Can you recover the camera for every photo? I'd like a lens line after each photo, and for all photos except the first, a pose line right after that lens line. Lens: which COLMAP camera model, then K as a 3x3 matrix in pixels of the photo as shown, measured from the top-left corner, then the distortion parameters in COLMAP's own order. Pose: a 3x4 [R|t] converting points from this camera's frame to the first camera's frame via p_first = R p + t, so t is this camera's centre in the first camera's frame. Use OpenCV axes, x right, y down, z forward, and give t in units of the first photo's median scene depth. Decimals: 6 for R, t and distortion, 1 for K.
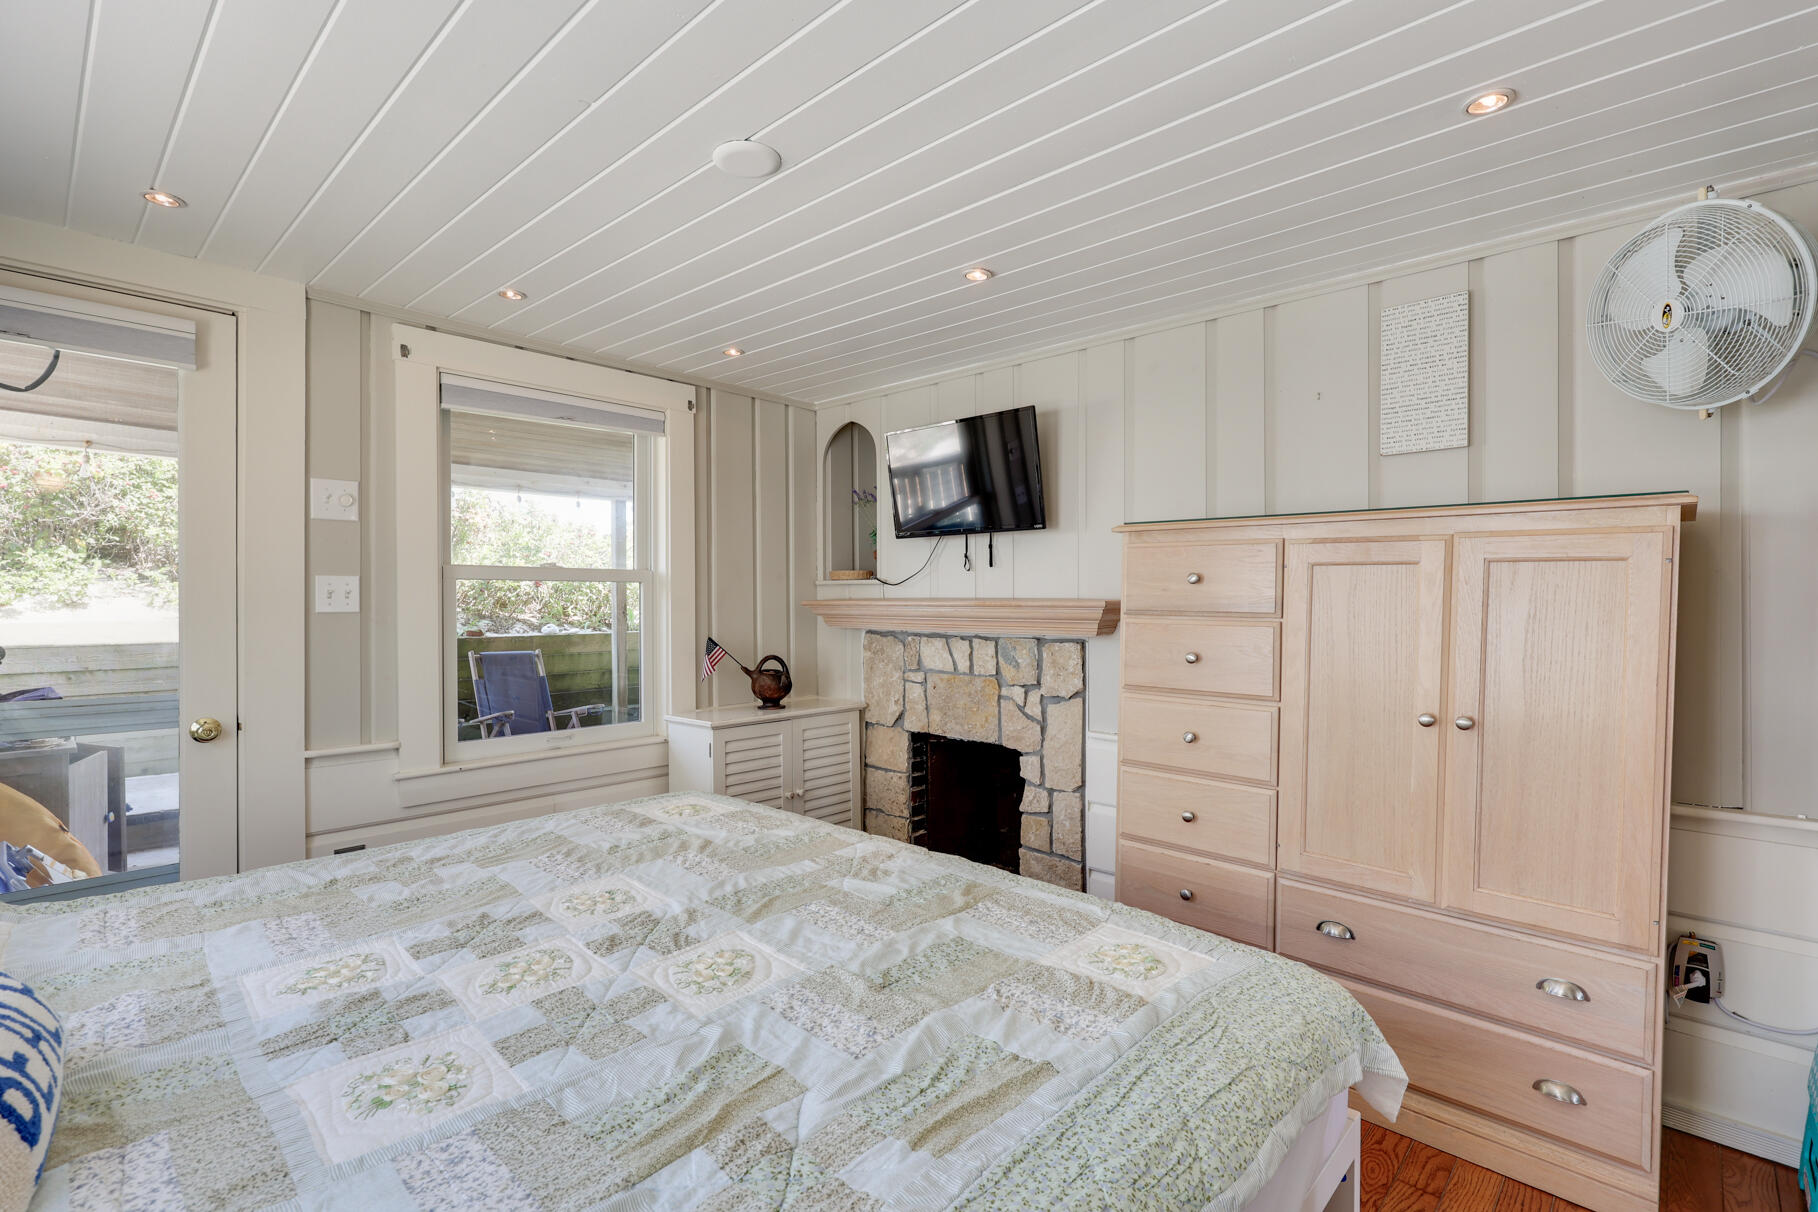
lens RADIAL K [[838.8, 0, 910.5], [0, 838.8, 604.1], [0, 0, 1]] dist [0.001239, 0.000362]
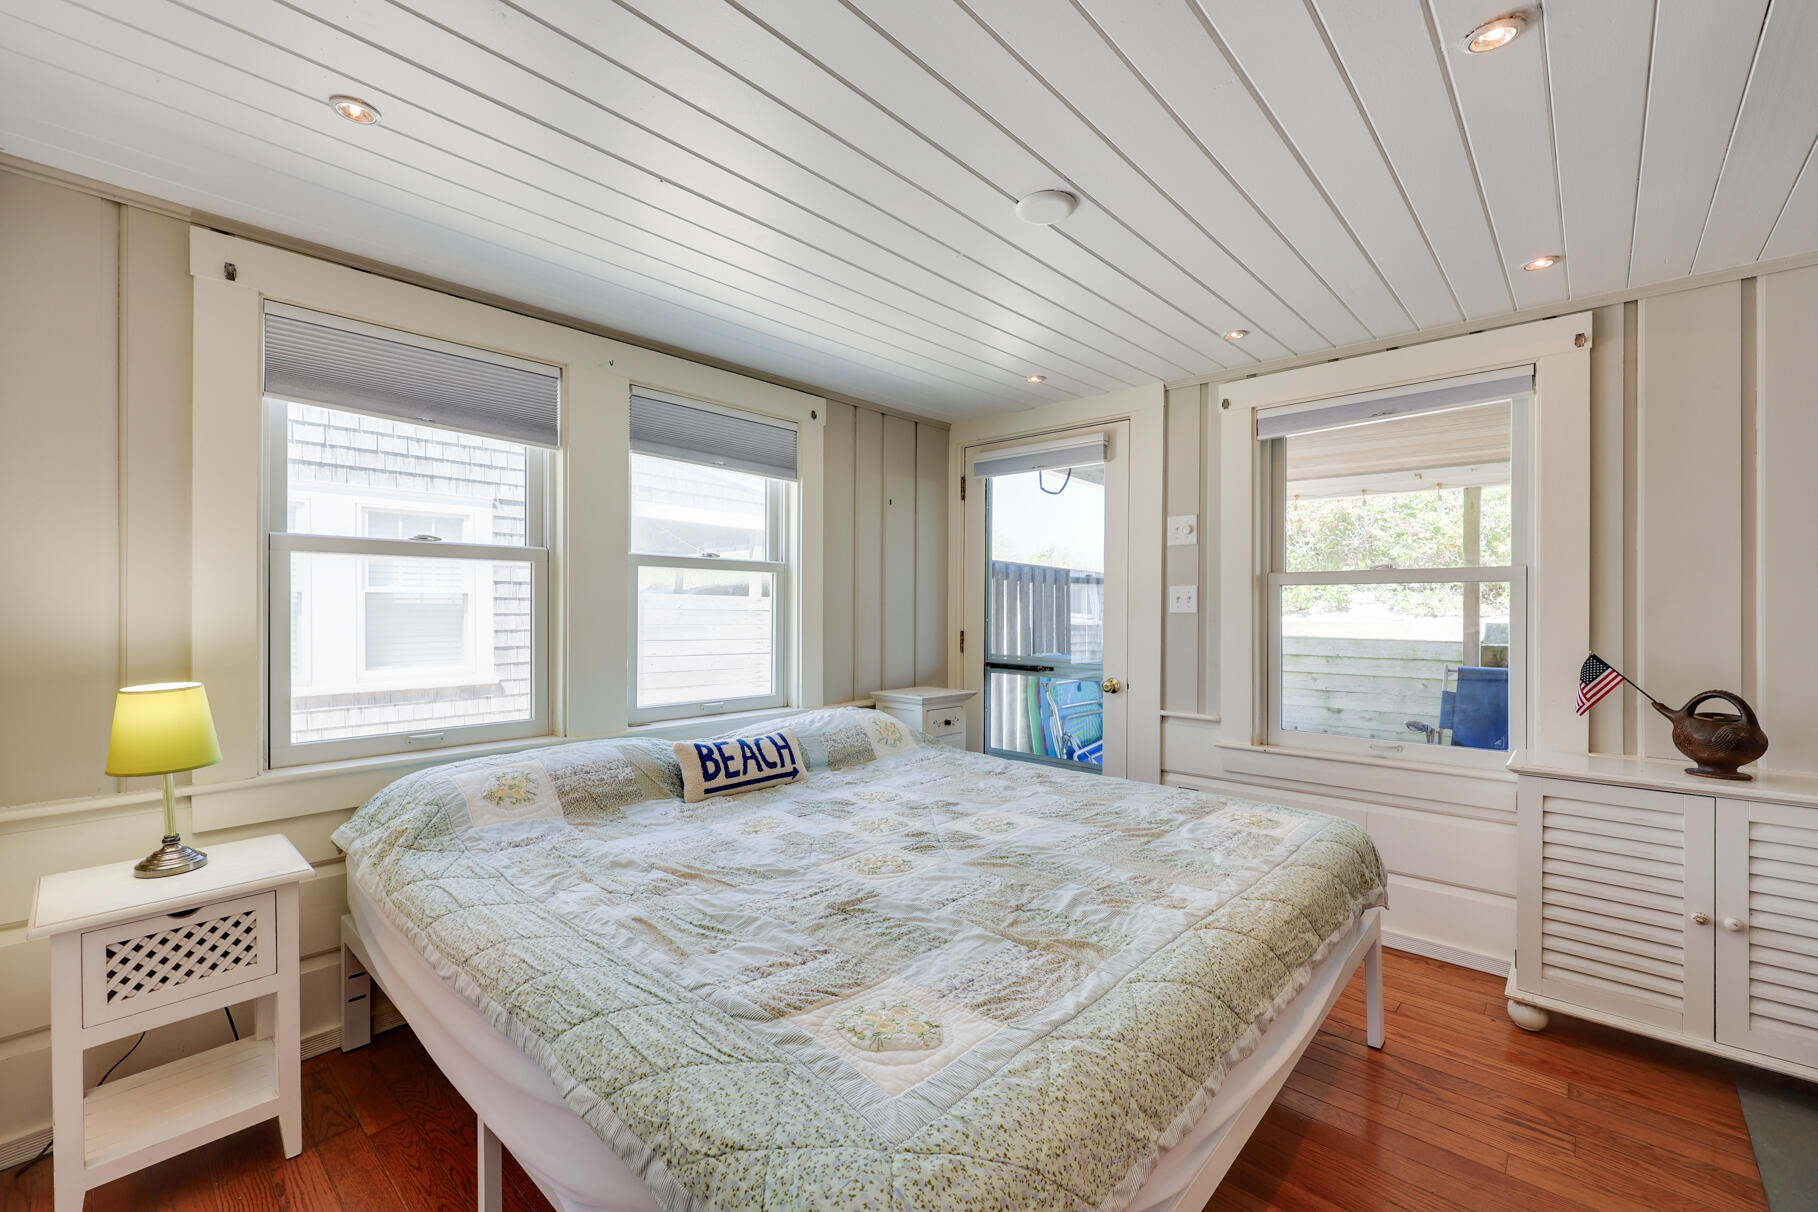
lens RADIAL K [[753.9, 0, 896.8], [0, 753.9, 601.5], [0, 0, 1]] dist [-0.000213, 0.001376]
pose [[0.004180, -0.006485, -0.999970, 0.469596], [-0.005749, 0.999962, -0.006509, 0.002169], [0.999975, 0.005776, 0.004143, 0.463137]]
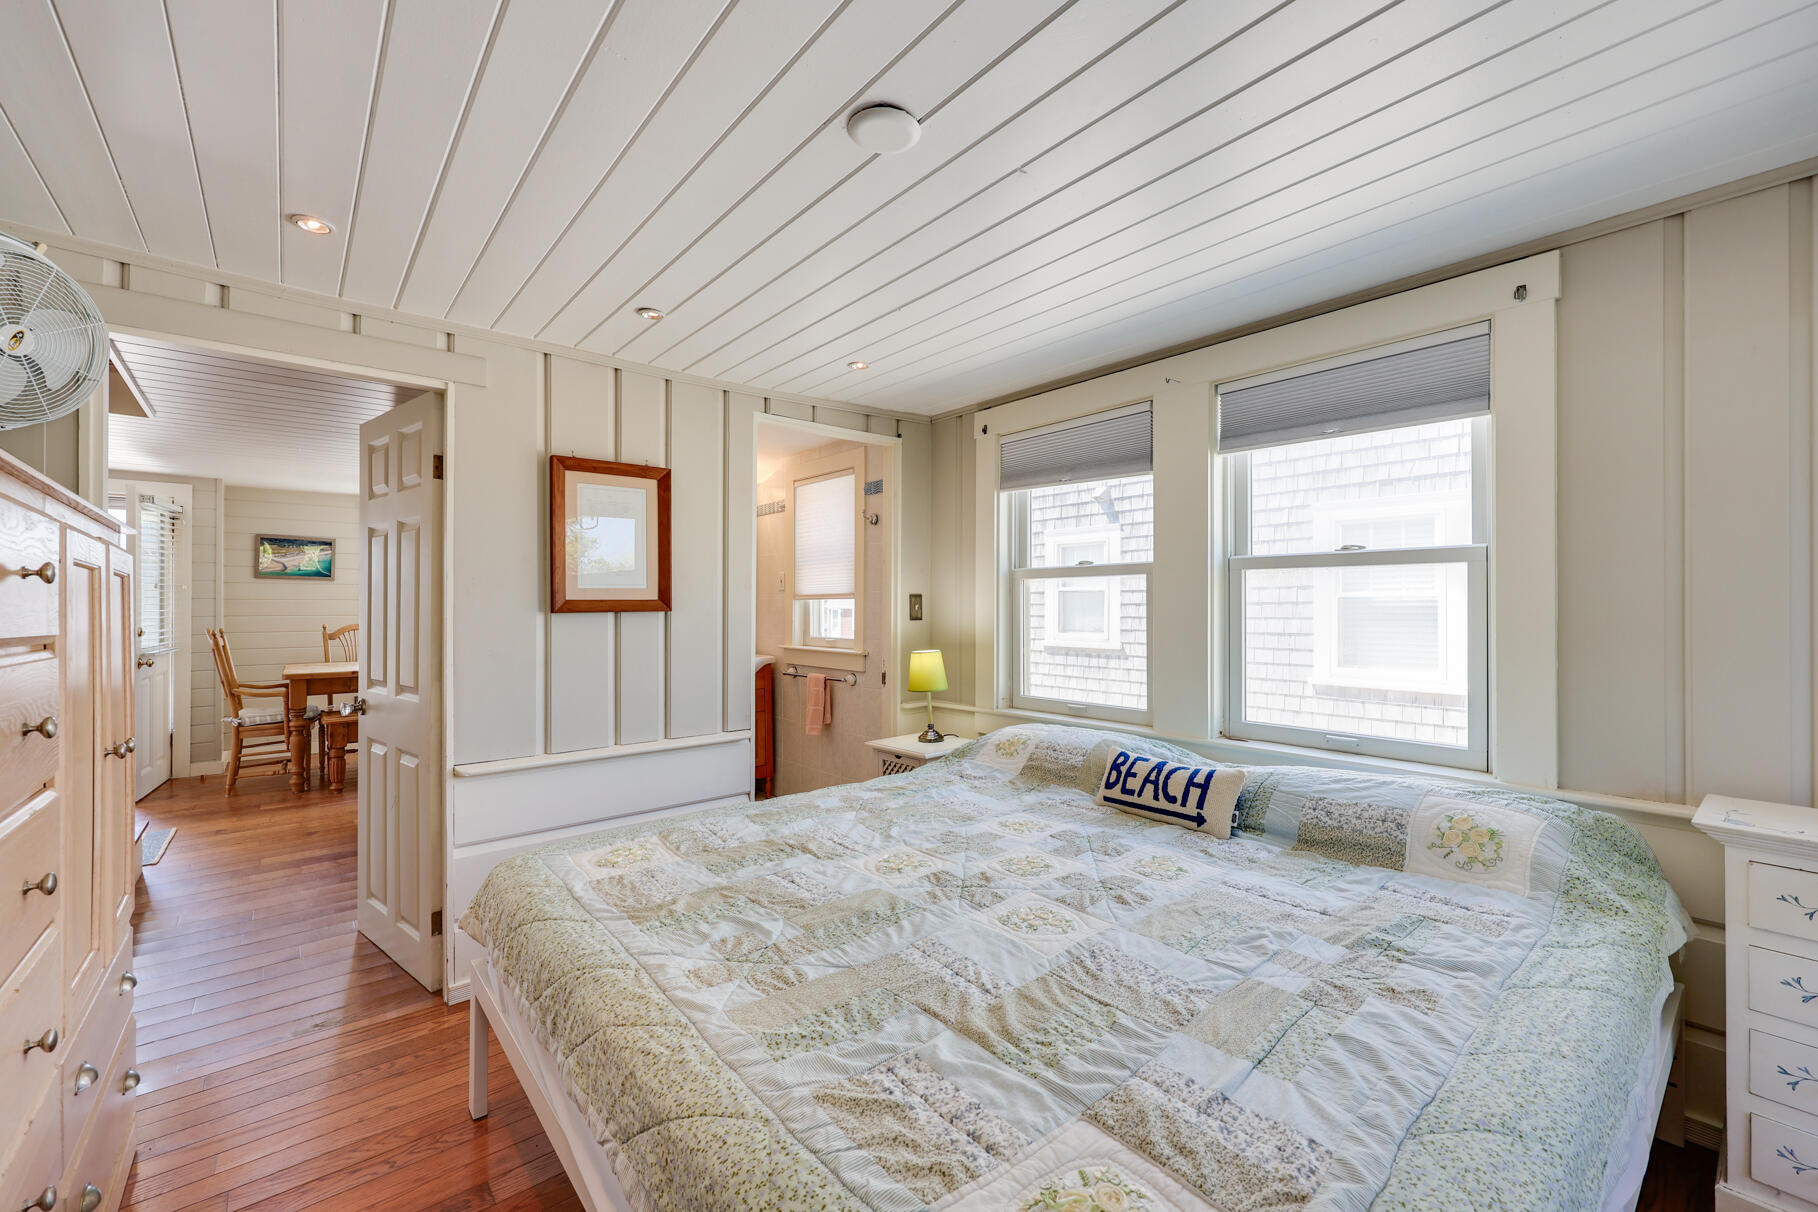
lens RADIAL K [[737.0, 0, 923.5], [0, 737.0, 597.0], [0, 0, 1]] dist [0.001190, -0.000724]
pose [[-0.994812, 0.004321, 0.101640, -0.183237], [0.003287, 0.999941, -0.010339, -0.007018], [-0.101679, -0.009952, -0.994768, 1.036250]]
